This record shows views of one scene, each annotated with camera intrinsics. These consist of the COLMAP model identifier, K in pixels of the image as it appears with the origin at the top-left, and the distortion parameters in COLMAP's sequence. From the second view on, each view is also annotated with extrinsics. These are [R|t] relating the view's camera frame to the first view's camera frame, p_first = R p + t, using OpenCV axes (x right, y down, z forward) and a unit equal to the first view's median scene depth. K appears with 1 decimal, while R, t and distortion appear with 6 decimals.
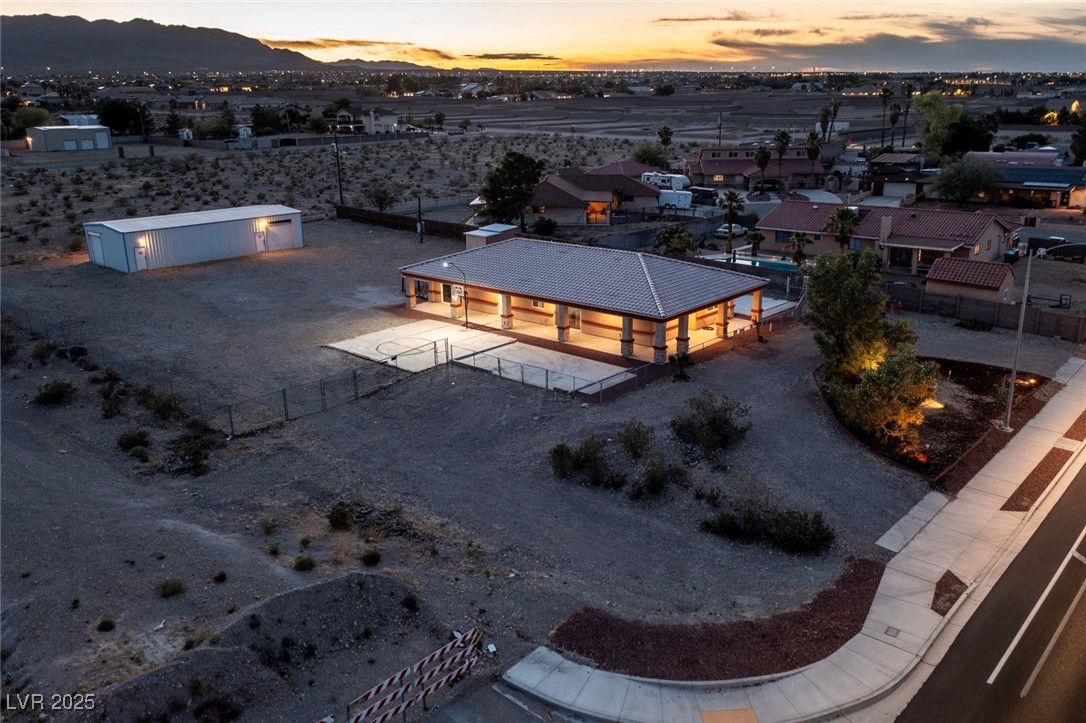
lens RADIAL K [[852.8, 0, 539.5], [0, 852.8, 358.5], [0, 0, 1]] dist [-0.010233, 0.002020]
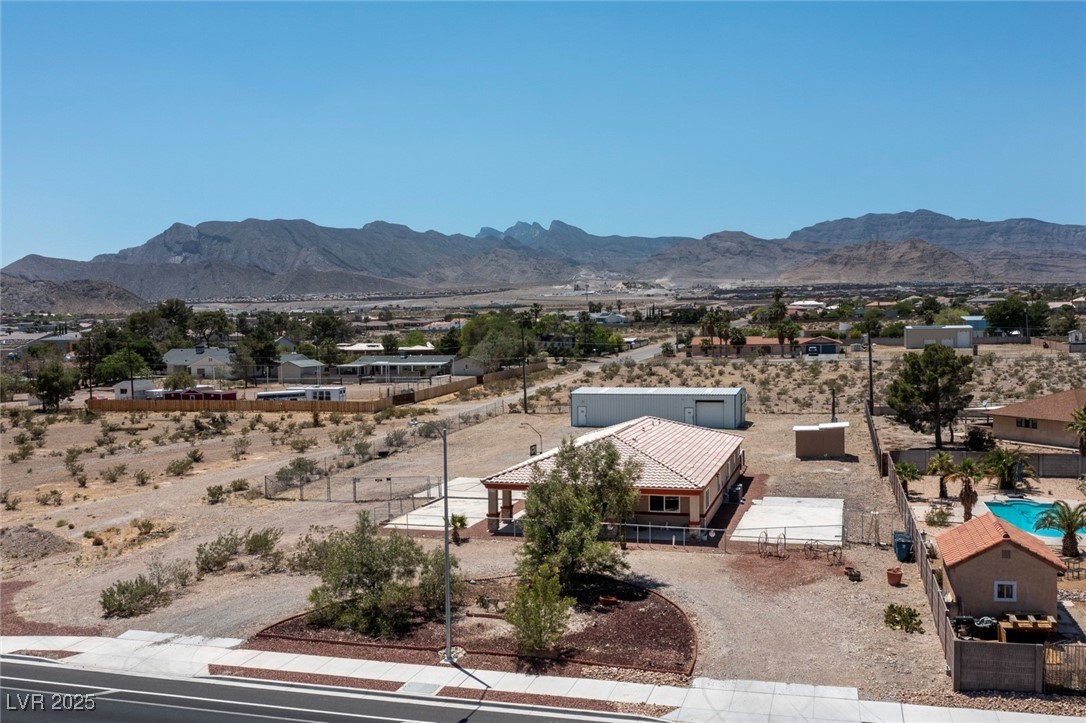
lens RADIAL K [[958.1, 0, 564.0], [0, 958.1, 361.1], [0, 0, 1]] dist [-0.008718, 0.000694]
pose [[0.435023, 0.037091, -0.899655, 1.115509], [-0.250066, 0.964823, -0.081141, -0.109821], [0.864998, 0.260271, 0.428995, 0.527838]]
